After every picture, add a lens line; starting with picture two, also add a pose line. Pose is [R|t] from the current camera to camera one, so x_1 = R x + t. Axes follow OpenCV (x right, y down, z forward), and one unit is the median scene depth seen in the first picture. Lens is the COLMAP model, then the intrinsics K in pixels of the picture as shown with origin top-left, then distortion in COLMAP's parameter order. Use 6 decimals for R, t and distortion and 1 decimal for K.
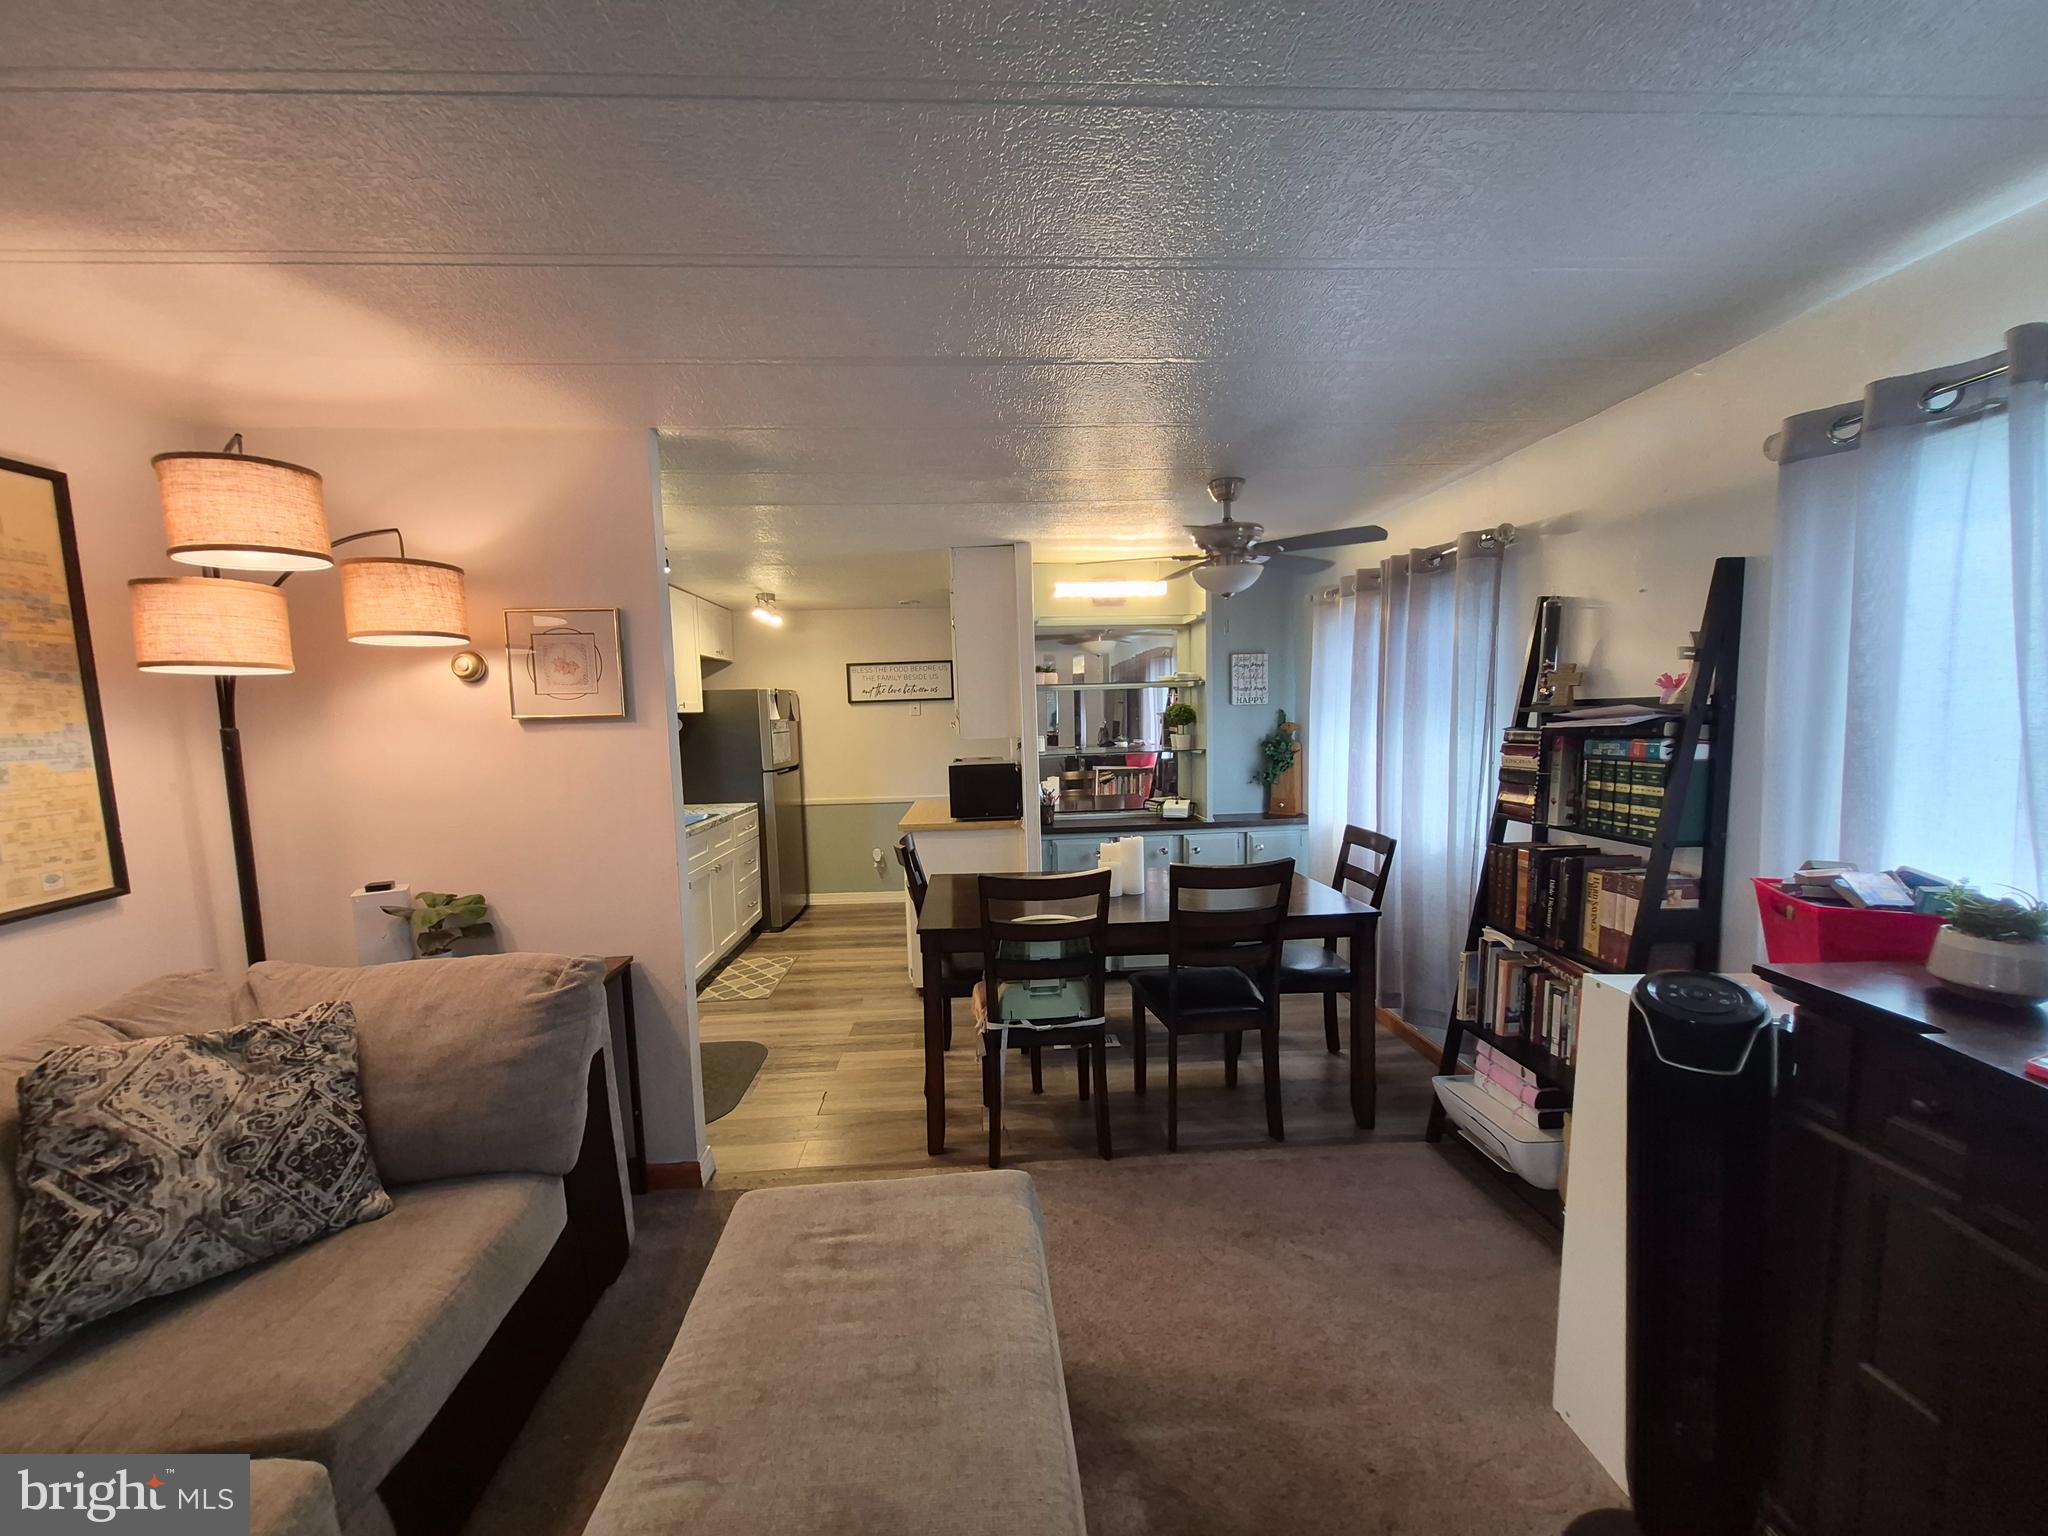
lens RADIAL K [[799.2, 0, 1024.4], [0, 799.2, 792.7], [0, 0, 1]] dist [0.000676, 0.000188]
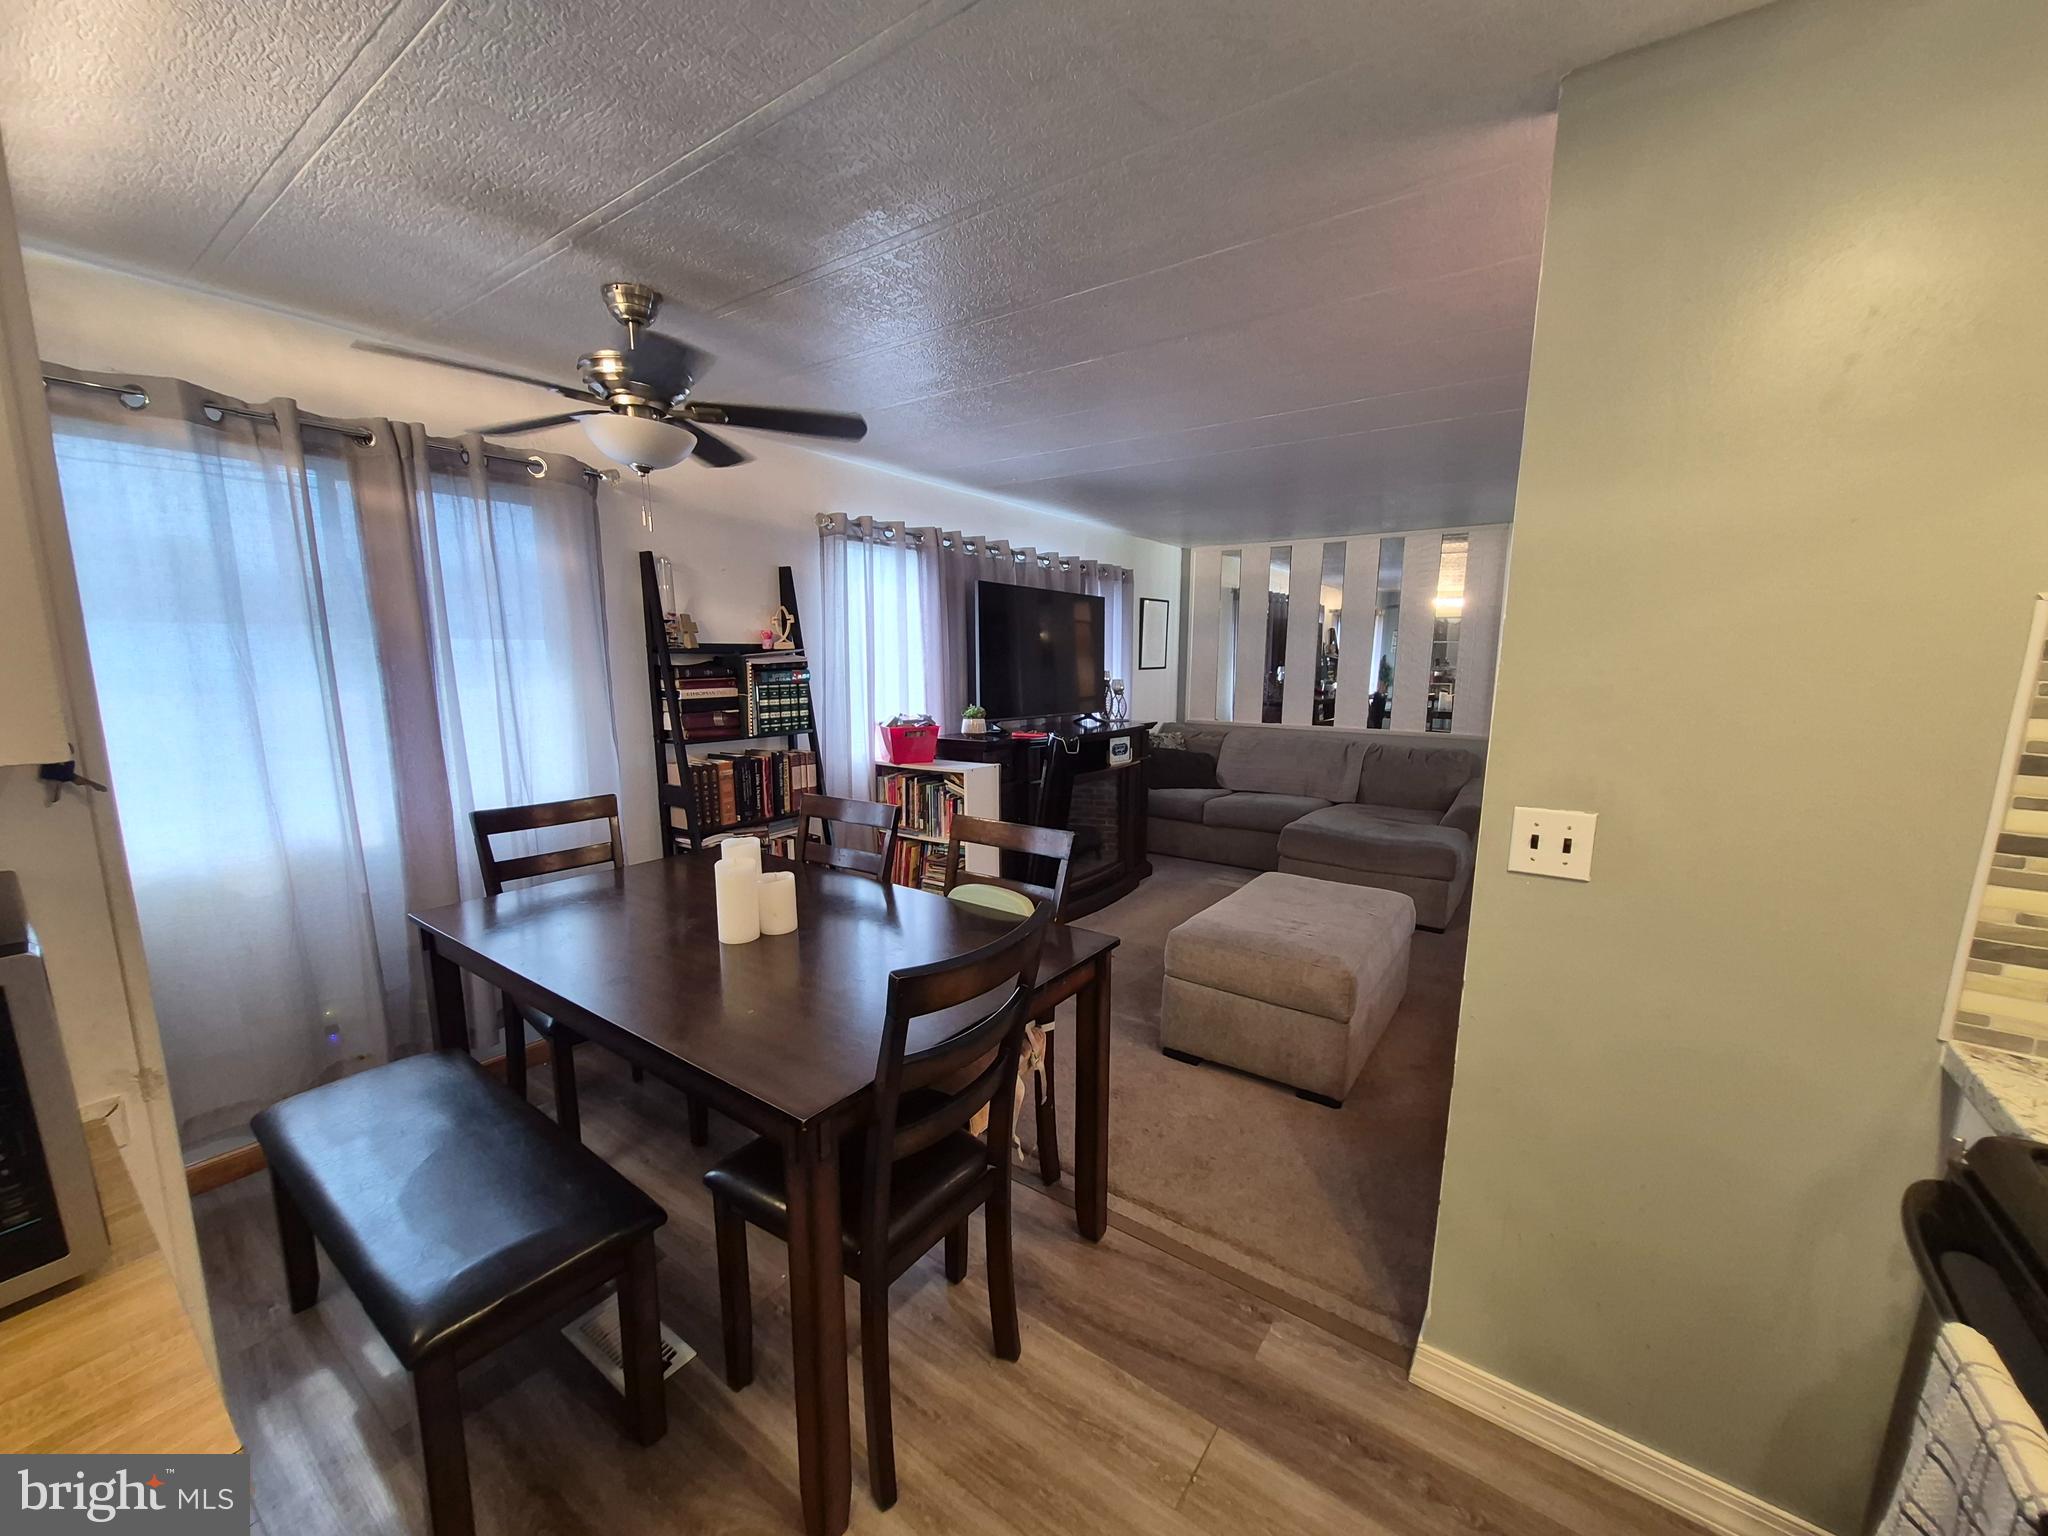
lens RADIAL K [[799.2, 0, 1022.8], [0, 799.2, 787.4], [0, 0, 1]] dist [0.000676, 0.000188]
pose [[-0.770489, -0.086549, 0.631550, -0.539354], [0.073476, 0.972079, 0.222855, -0.136200], [-0.633204, 0.218111, -0.742617, 1.643196]]
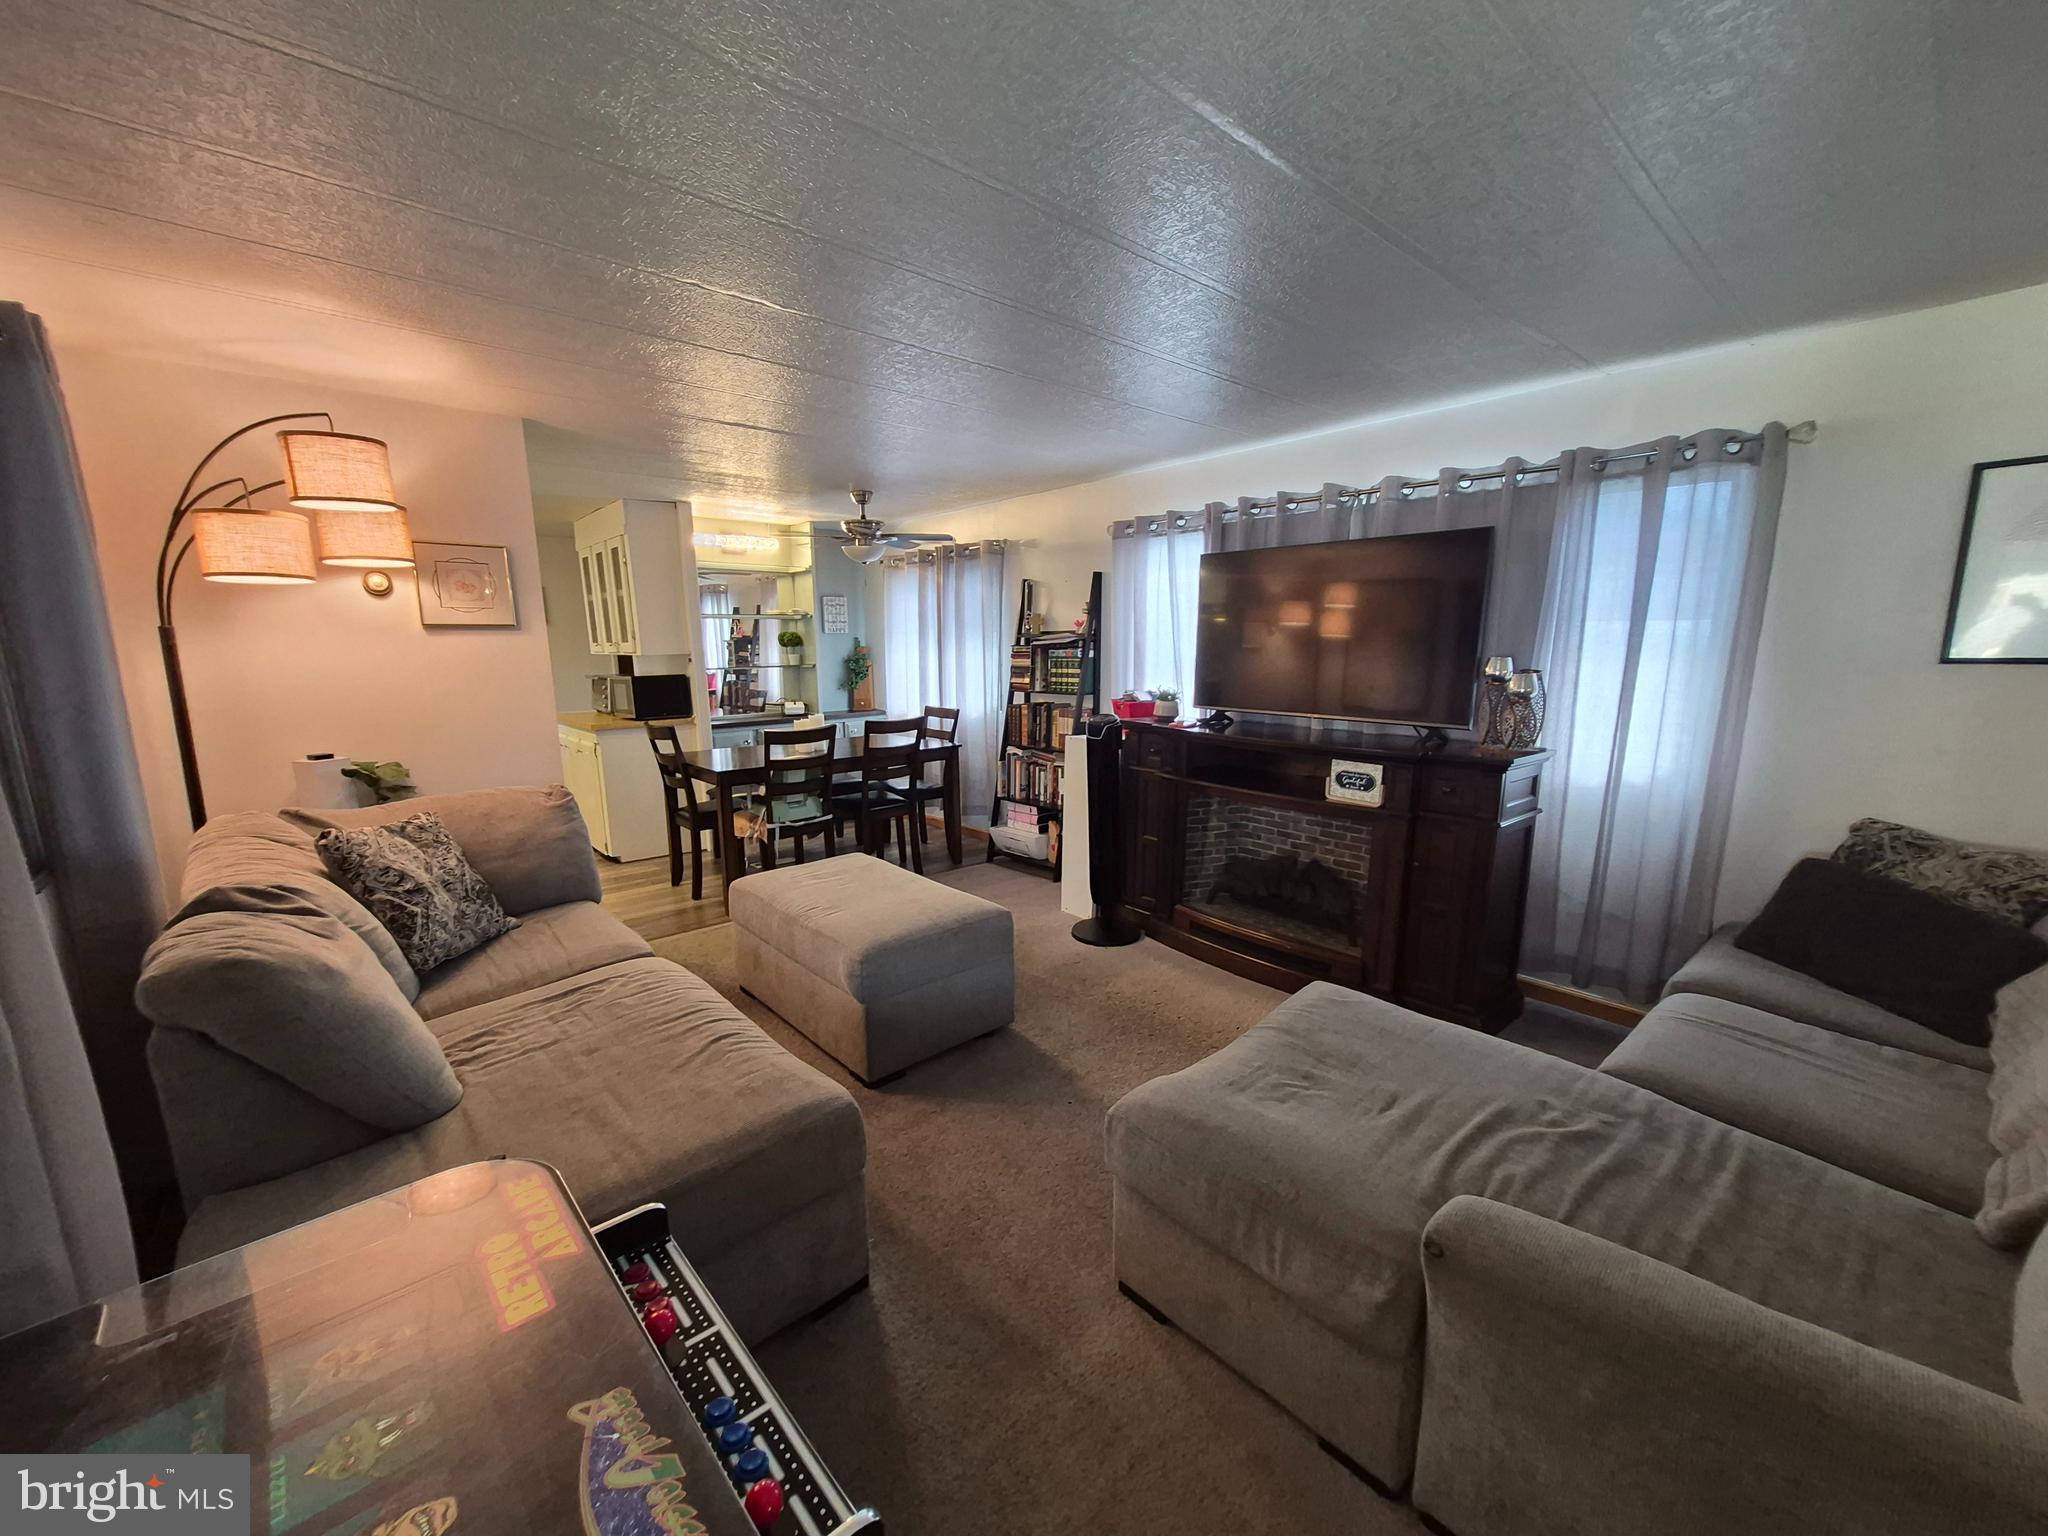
lens RADIAL K [[799.2, 0, 1011.1], [0, 799.2, 801.4], [0, 0, 1]] dist [0.000676, 0.000188]
pose [[0.797531, -0.101256, 0.594720, -0.640113], [0.048921, 0.993422, 0.103535, 0.101805], [-0.601291, -0.053478, 0.797238, -0.619558]]
